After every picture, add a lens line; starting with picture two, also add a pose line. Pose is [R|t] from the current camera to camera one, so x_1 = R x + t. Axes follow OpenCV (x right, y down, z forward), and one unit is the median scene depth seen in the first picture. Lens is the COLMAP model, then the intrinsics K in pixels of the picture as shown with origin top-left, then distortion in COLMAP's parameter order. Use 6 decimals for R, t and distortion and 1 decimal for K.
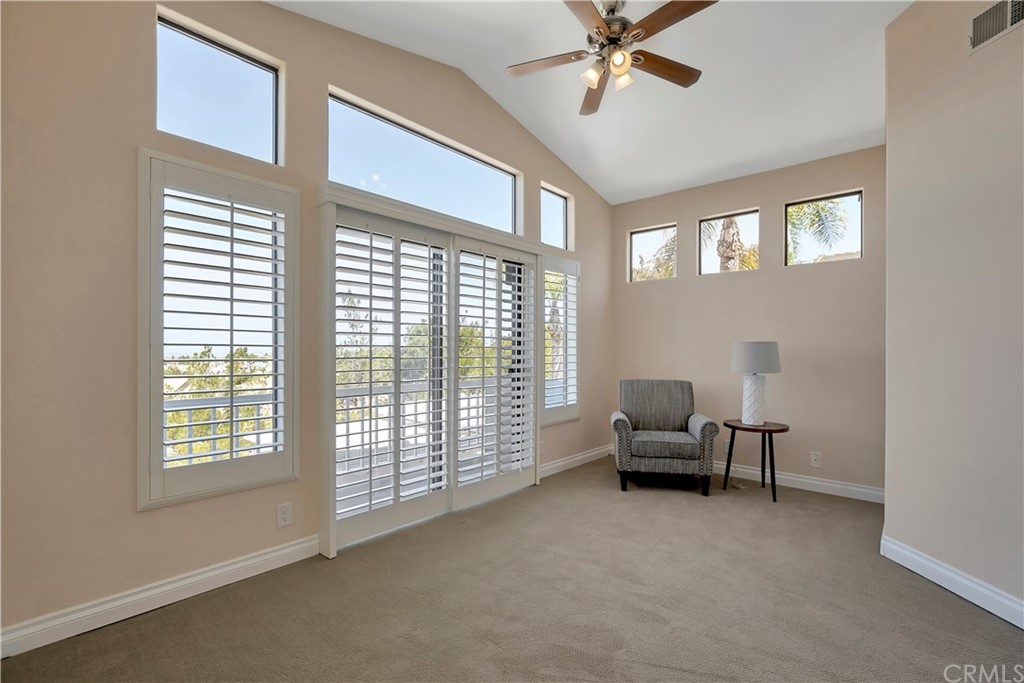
lens RADIAL K [[440.7, 0, 508.8], [0, 440.7, 350.2], [0, 0, 1]] dist [0.001320, 0.000994]
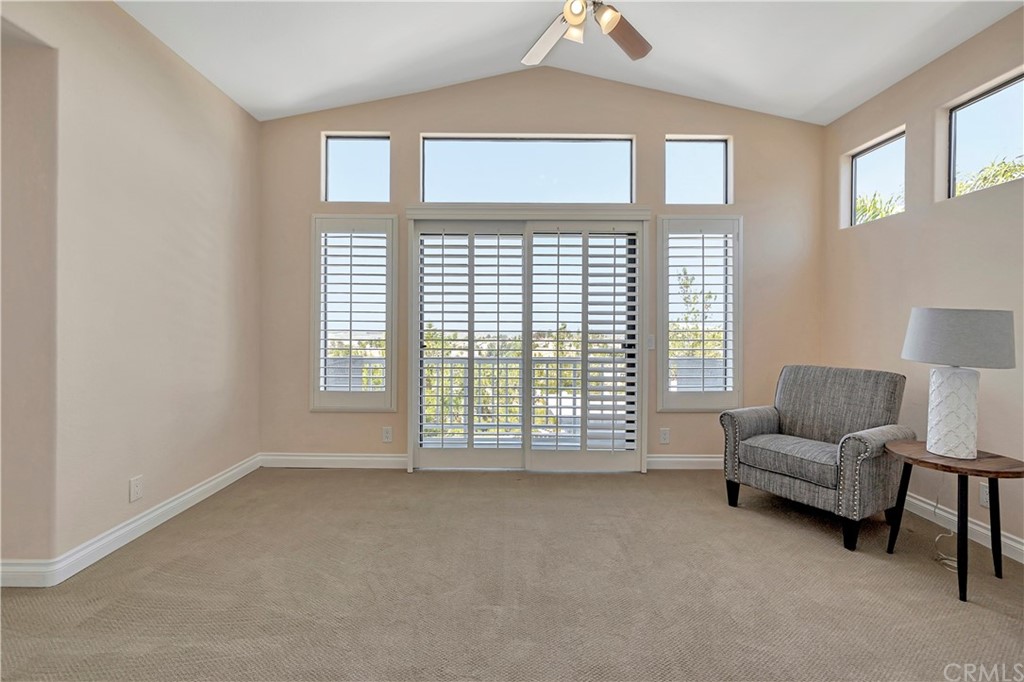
lens RADIAL K [[440.7, 0, 518.0], [0, 440.7, 323.1], [0, 0, 1]] dist [0.001320, 0.000994]
pose [[0.681826, -0.004158, -0.731503, 0.600226], [-0.001128, 0.999977, -0.006736, 0.003245], [0.731514, 0.005417, 0.681805, 0.203374]]
